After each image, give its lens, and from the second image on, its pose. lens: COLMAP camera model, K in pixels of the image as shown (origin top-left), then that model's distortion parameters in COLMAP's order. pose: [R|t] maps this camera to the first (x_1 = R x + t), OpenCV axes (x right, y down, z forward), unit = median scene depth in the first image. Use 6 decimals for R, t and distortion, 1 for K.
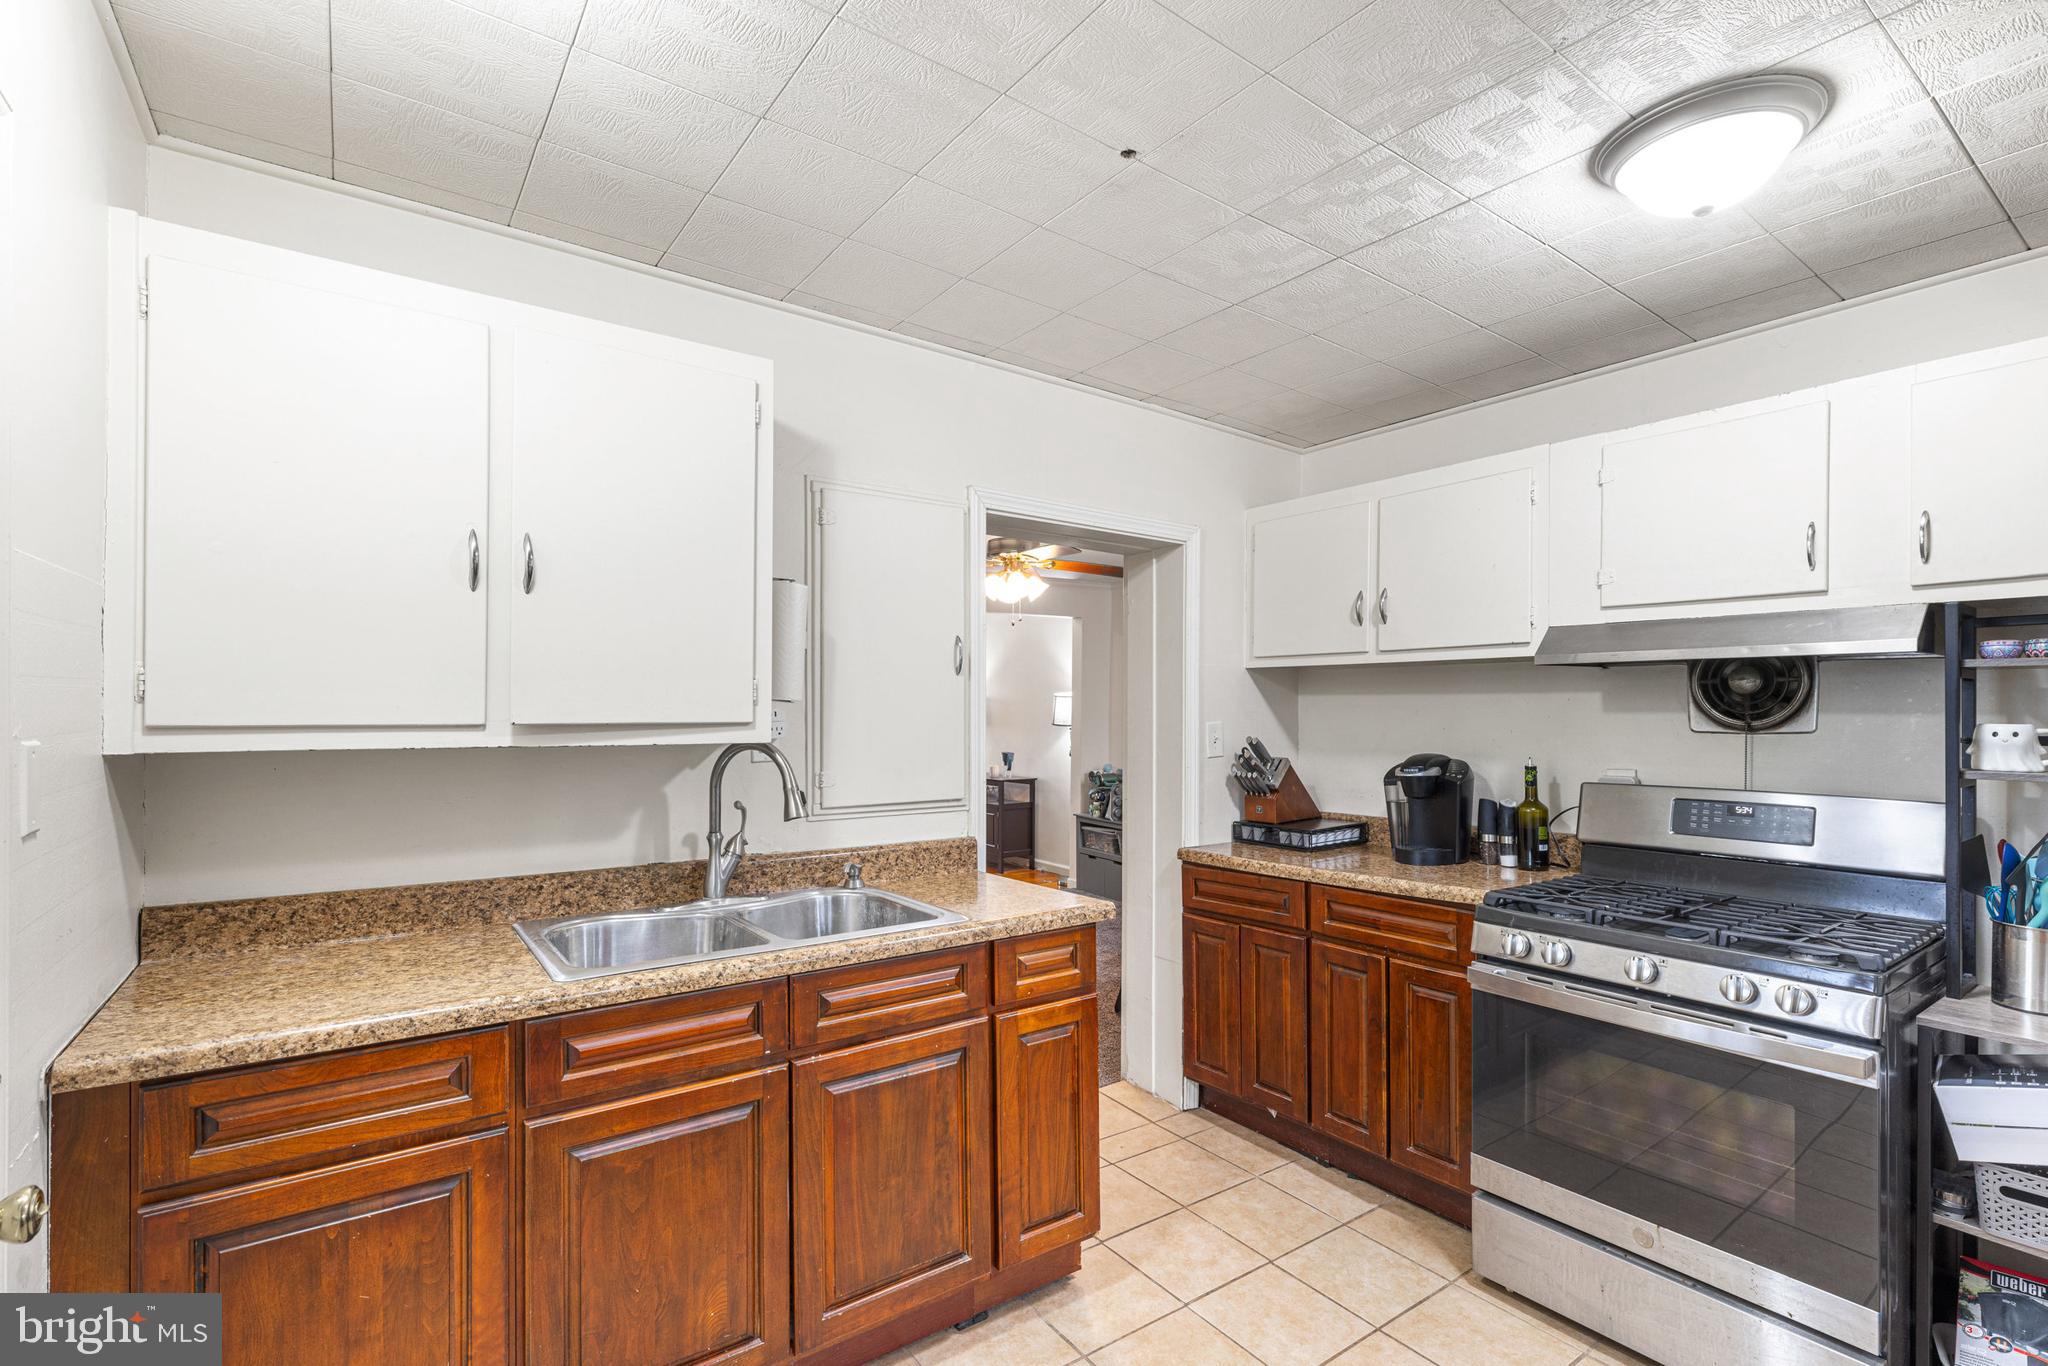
lens RADIAL K [[904.5, 0, 1056.3], [0, 904.5, 712.2], [0, 0, 1]] dist [0.004532, -0.001074]
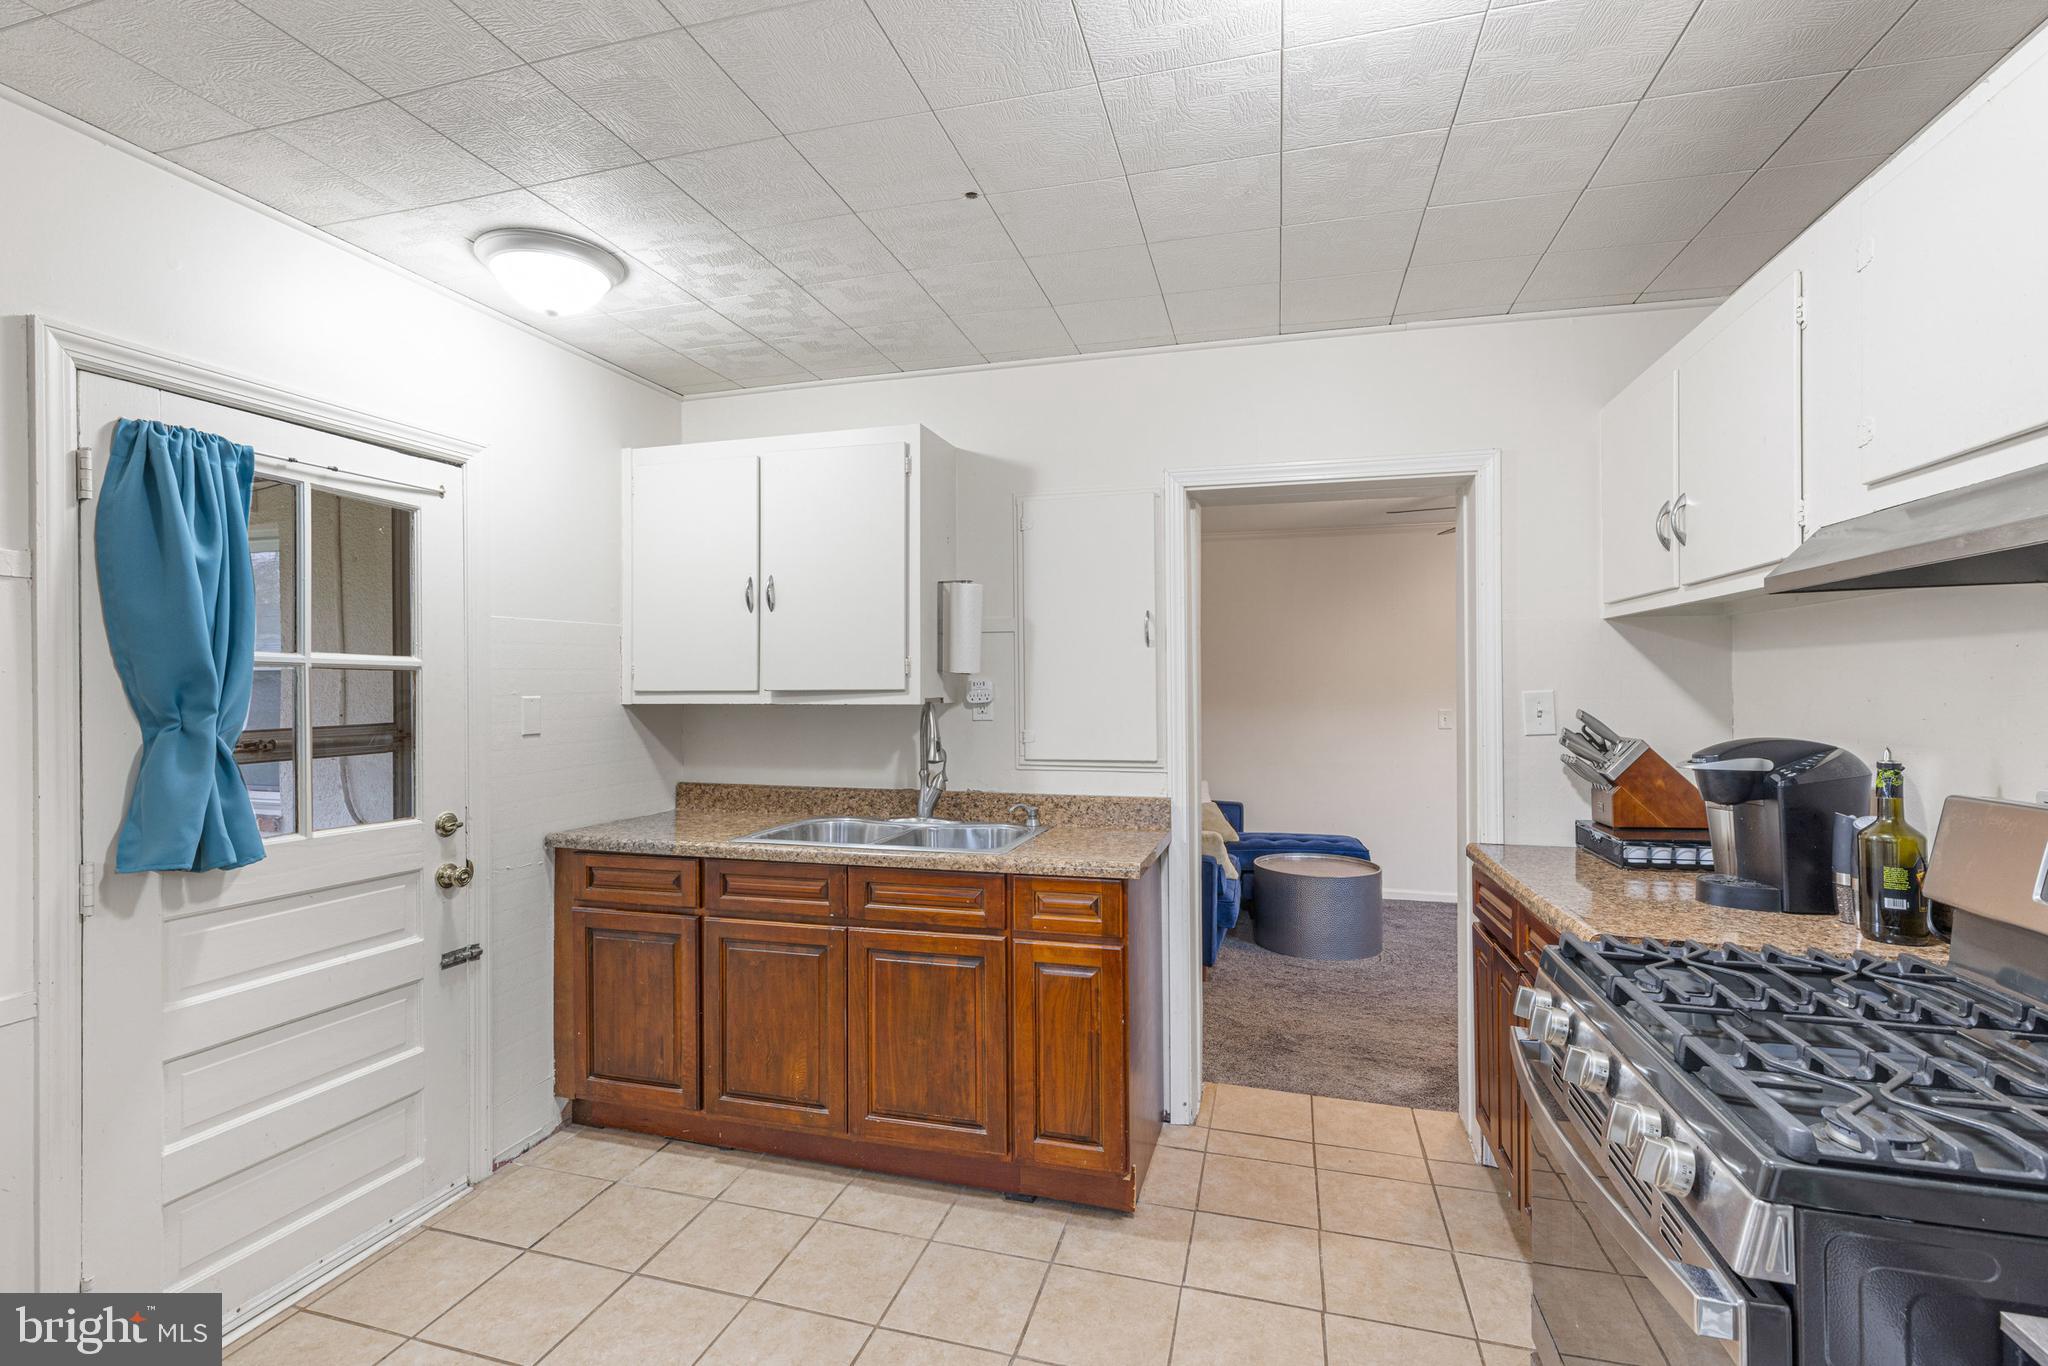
lens RADIAL K [[904.5, 0, 1033.0], [0, 904.5, 680.8], [0, 0, 1]] dist [0.004532, -0.001074]
pose [[0.633832, -0.010194, -0.773404, 0.895083], [0.008251, 0.999945, -0.006419, 0.008968], [0.773427, -0.002313, 0.633881, 0.289312]]
